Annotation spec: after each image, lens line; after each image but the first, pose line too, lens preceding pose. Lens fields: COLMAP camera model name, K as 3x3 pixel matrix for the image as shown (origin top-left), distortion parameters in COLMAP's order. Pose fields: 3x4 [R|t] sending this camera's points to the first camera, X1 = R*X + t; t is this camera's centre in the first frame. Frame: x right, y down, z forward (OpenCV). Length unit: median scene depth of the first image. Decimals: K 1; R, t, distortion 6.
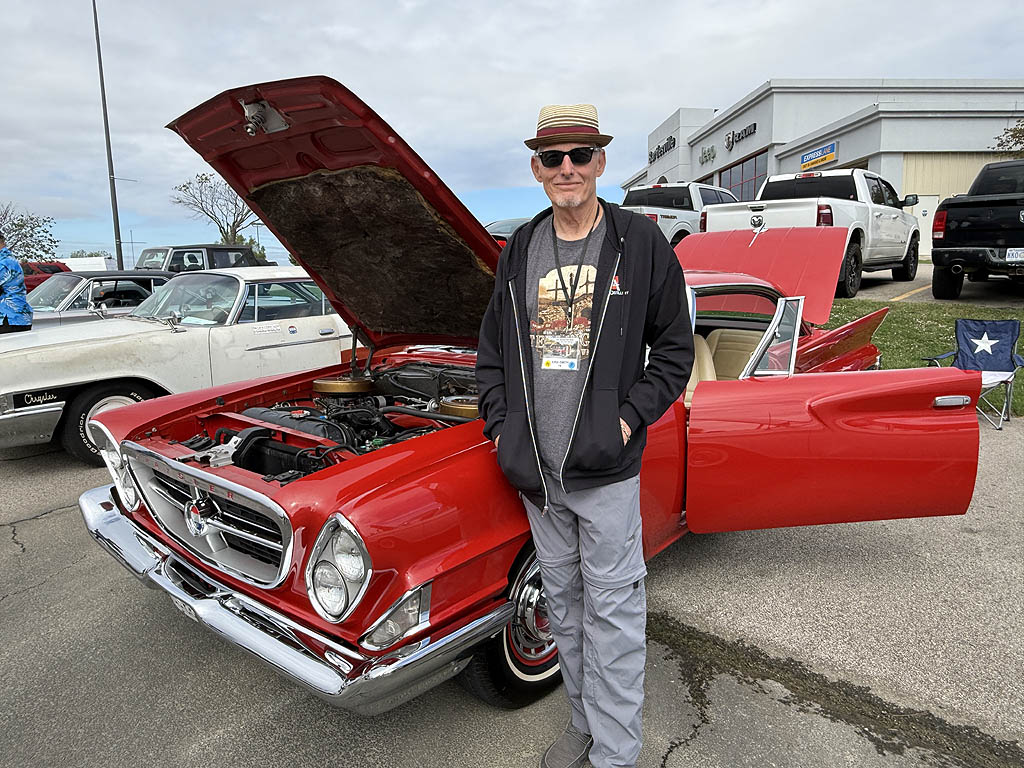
lens RADIAL K [[671.1, 0, 504.8], [0, 671.1, 374.5], [0, 0, 1]] dist [0.000890, 0.003134]
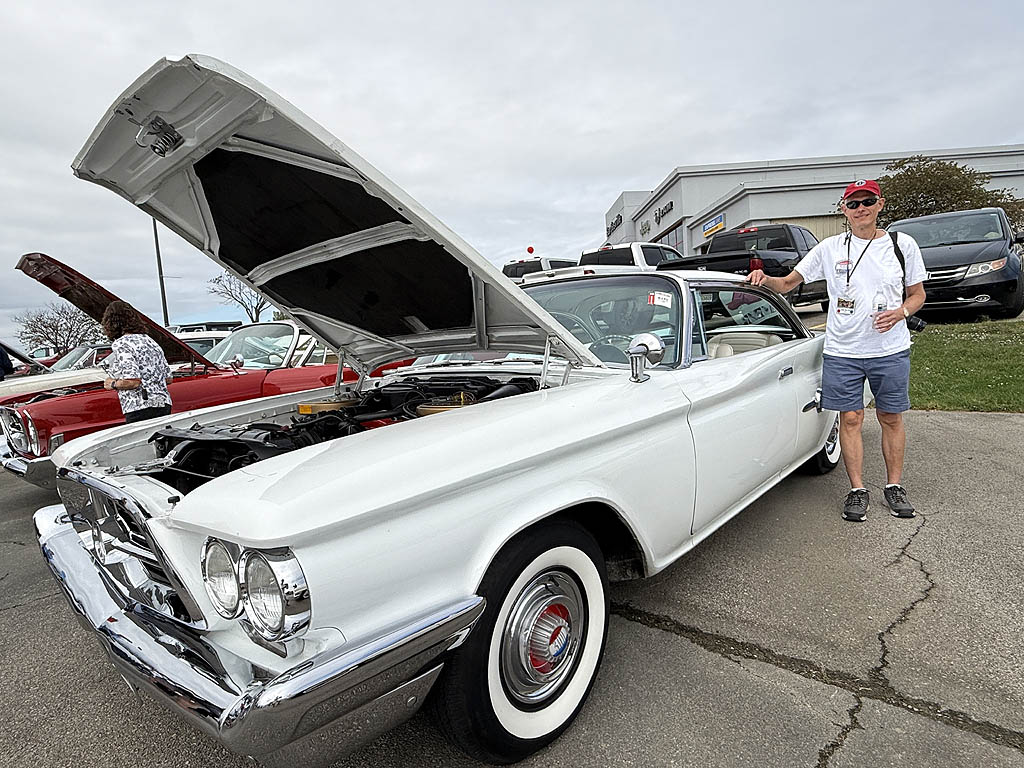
lens RADIAL K [[583.1, 0, 509.2], [0, 583.1, 383.9], [0, 0, 1]] dist [0.000768, 0.000510]
pose [[0.997844, -0.053028, -0.038664, 0.929876], [0.050401, 0.996545, -0.066019, 0.180166], [0.042031, 0.063928, 0.997069, -0.666193]]
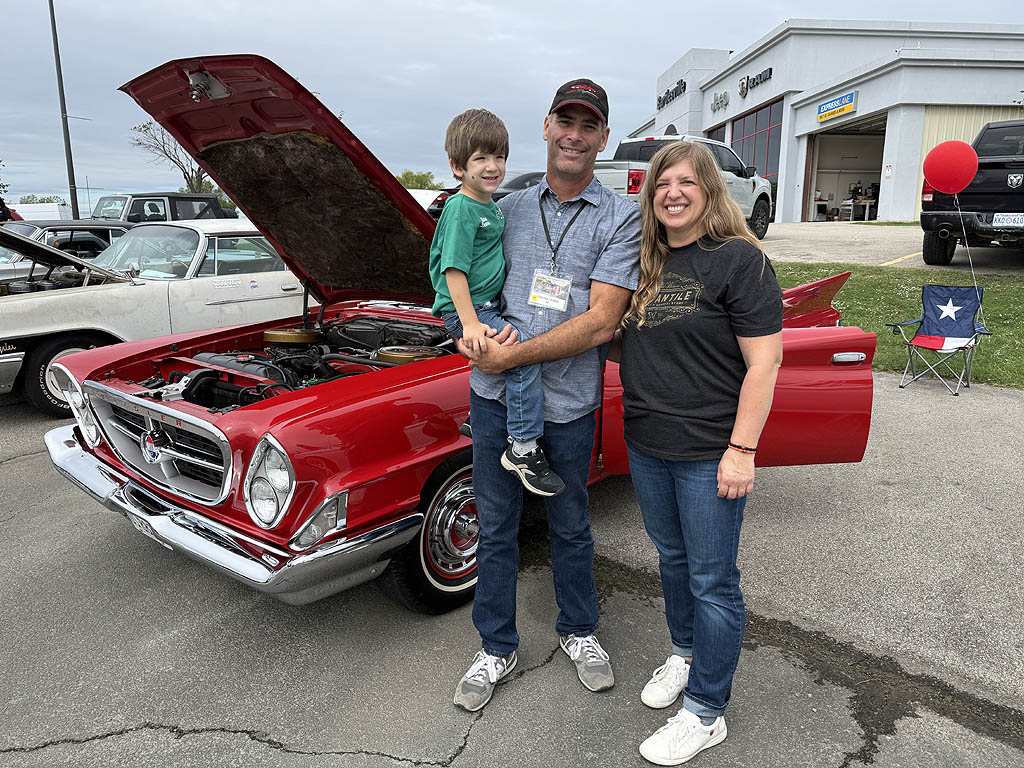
lens RADIAL K [[728.2, 0, 507.9], [0, 728.2, 383.7], [0, 0, 1]] dist [0.029296, -0.038641]
pose [[0.999826, 0.014198, 0.012126, 0.083397], [-0.014888, 0.998157, 0.058836, 0.017265], [-0.011269, -0.059006, 0.998194, -0.153819]]
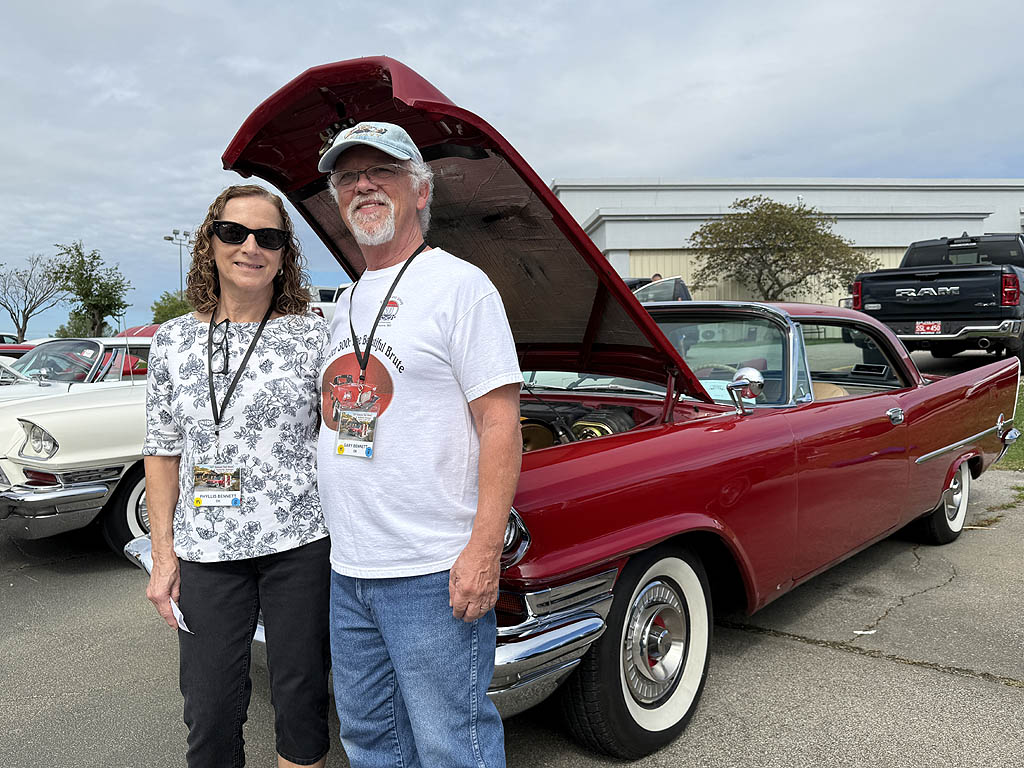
lens RADIAL K [[824.2, 0, 508.4], [0, 824.2, 390.7], [0, 0, 1]] dist [0.042567, -0.063433]
pose [[0.998530, -0.005785, 0.053897, 2.238130], [0.011888, 0.993453, -0.113622, 0.438496], [-0.052887, 0.114096, 0.992061, -2.431625]]
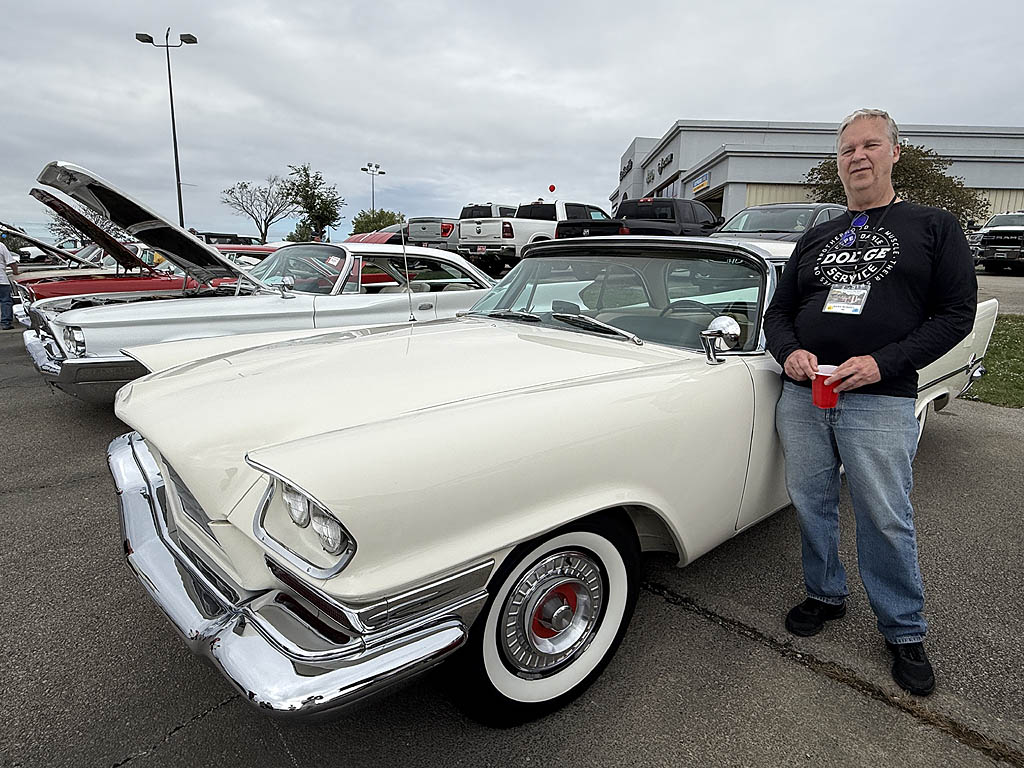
lens RADIAL K [[583.1, 0, 513.4], [0, 583.1, 384.8], [0, 0, 1]] dist [0.000768, 0.000510]
pose [[0.995893, 0.055533, -0.071512, 1.704940], [-0.052204, 0.997500, 0.047621, 0.255681], [0.073978, -0.043692, 0.996302, -1.402648]]
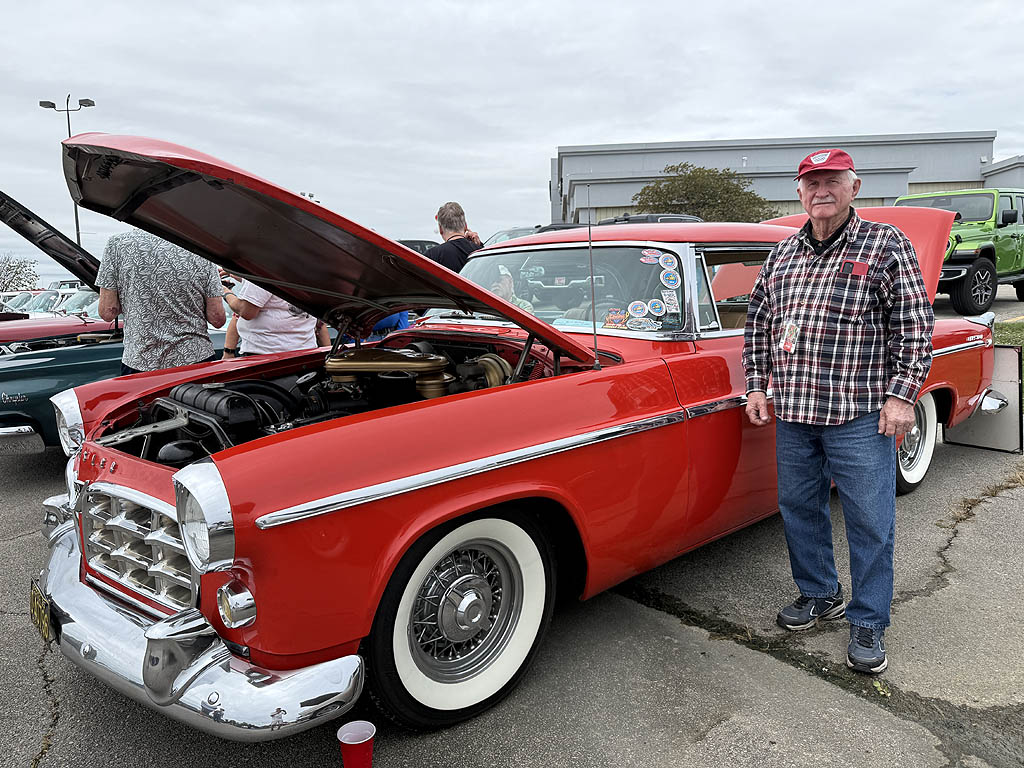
lens RADIAL K [[728.2, 0, 510.2], [0, 728.2, 376.1], [0, 0, 1]] dist [0.029296, -0.038641]
pose [[0.993667, 0.004183, -0.112285, 4.194149], [-0.008613, 0.999202, -0.039004, 0.616979], [0.112032, 0.039724, 0.992910, -3.753898]]
